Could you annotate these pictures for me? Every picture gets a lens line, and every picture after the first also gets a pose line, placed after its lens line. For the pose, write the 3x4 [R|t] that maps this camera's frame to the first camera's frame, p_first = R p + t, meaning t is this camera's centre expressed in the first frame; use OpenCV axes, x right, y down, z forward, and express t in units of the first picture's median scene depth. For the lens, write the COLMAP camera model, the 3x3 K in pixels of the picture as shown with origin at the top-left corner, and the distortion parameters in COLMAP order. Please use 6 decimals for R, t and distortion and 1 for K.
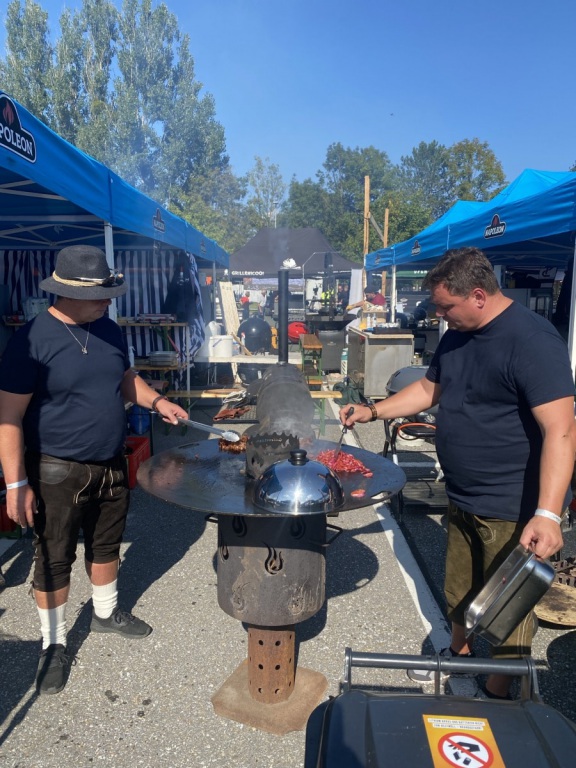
lens RADIAL K [[586.7, 0, 287.7], [0, 586.7, 384.5], [0, 0, 1]] dist [-0.000275, -0.001690]
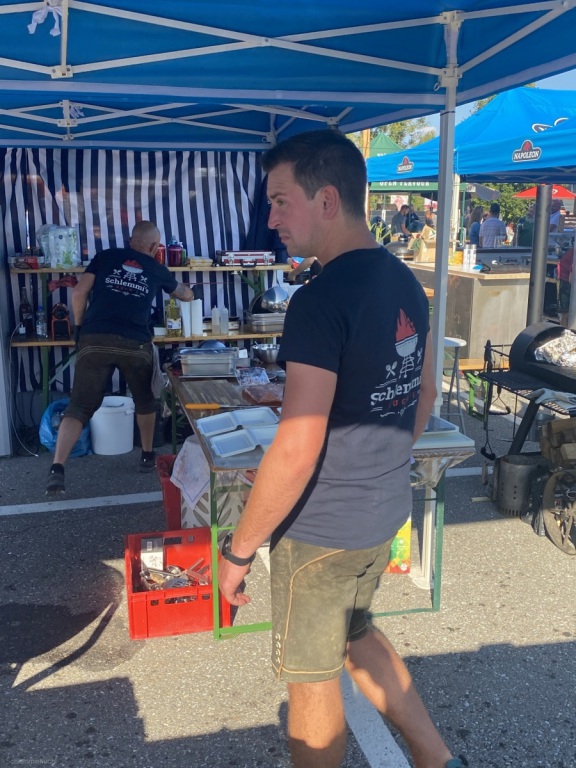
lens RADIAL K [[808.7, 0, 286.5], [0, 808.7, 382.2], [0, 0, 1]] dist [0.078940, 0.000000]
pose [[0.977401, -0.048275, 0.205809, -0.364613], [0.037366, 0.997699, 0.056568, -0.024439], [-0.208066, -0.047599, 0.976956, 0.104839]]
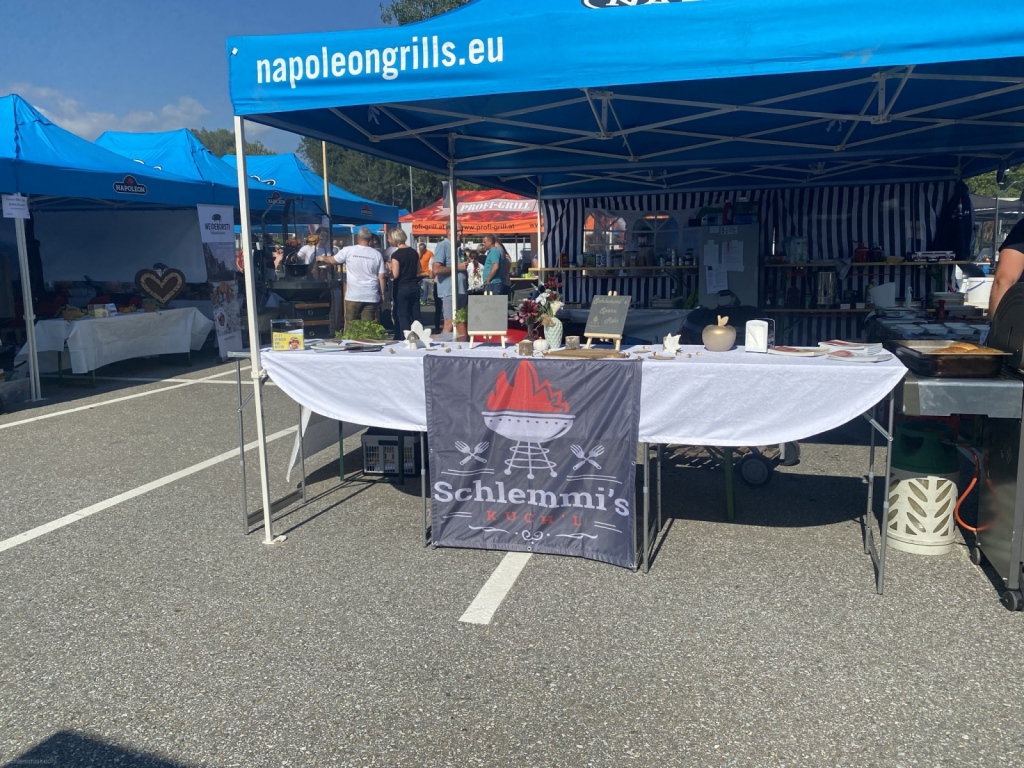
lens RADIAL K [[782.3, 0, 509.5], [0, 782.3, 383.9], [0, 0, 1]] dist [-0.000275, -0.001690]
pose [[0.947679, 0.025804, -0.318181, -0.442376], [-0.023792, 0.999665, 0.010209, 0.085318], [0.318338, -0.002105, 0.947975, -0.343109]]
